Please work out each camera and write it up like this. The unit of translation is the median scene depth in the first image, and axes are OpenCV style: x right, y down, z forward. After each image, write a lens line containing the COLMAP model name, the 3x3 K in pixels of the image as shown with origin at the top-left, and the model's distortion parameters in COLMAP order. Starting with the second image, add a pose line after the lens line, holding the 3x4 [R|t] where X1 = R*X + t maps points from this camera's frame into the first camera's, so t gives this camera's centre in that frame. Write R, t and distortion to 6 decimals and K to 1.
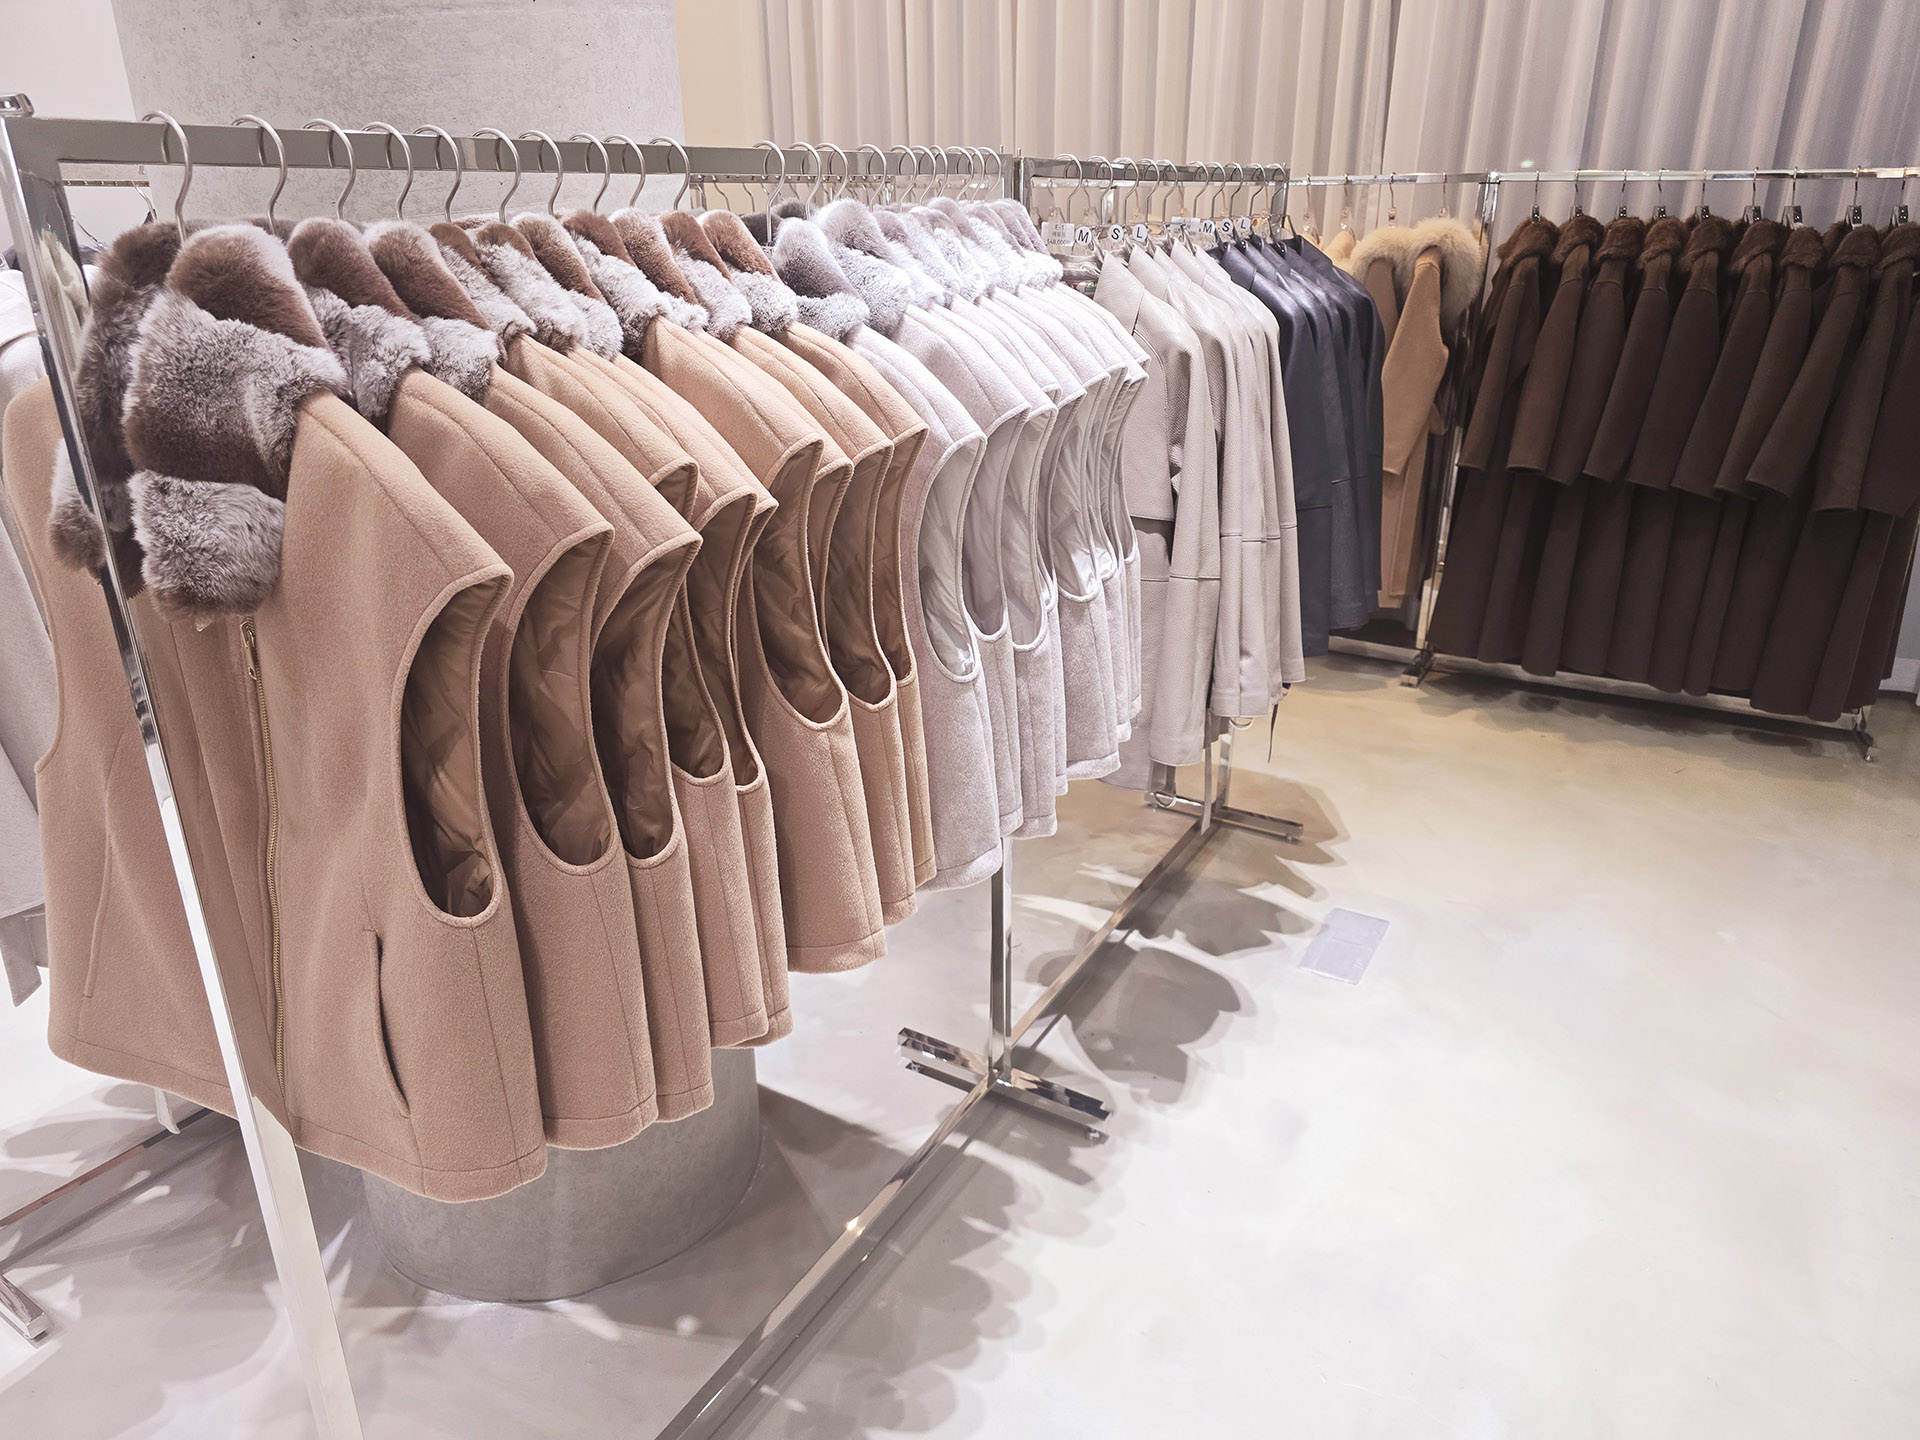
lens RADIAL K [[1309.5, 0, 945.6], [0, 1309.5, 720.3], [0, 0, 1]] dist [0.007234, -0.009270]
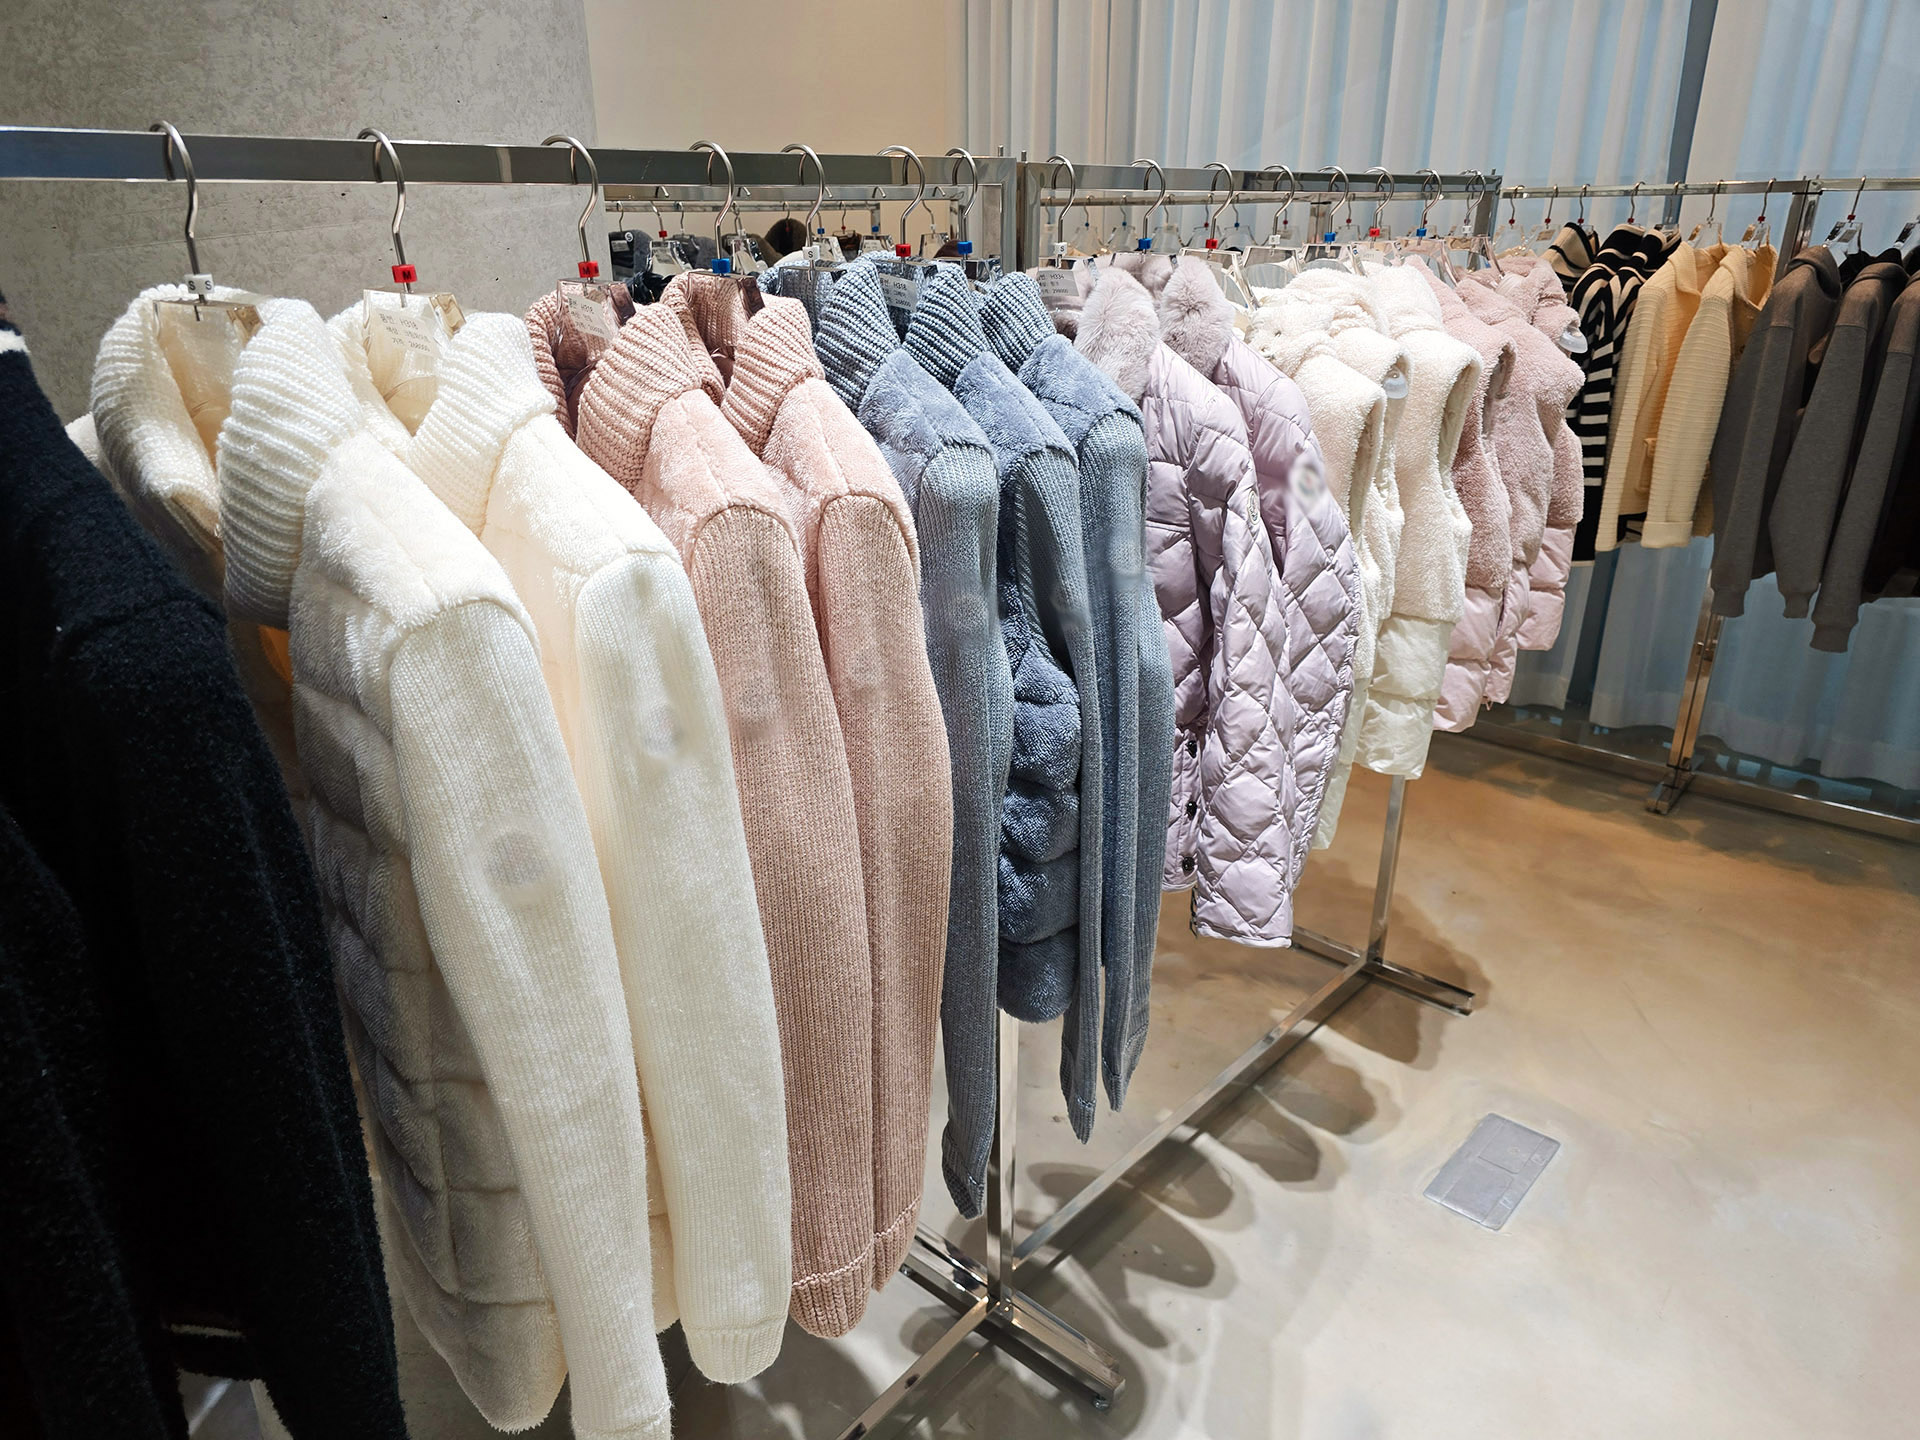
lens RADIAL K [[1309.5, 0, 960.5], [0, 1309.5, 750.3], [0, 0, 1]] dist [0.007234, -0.009270]
pose [[0.977742, 0.076887, -0.195216, 0.099003], [-0.074376, 0.997026, 0.020173, -0.055111], [0.196186, -0.005204, 0.980553, 0.133289]]
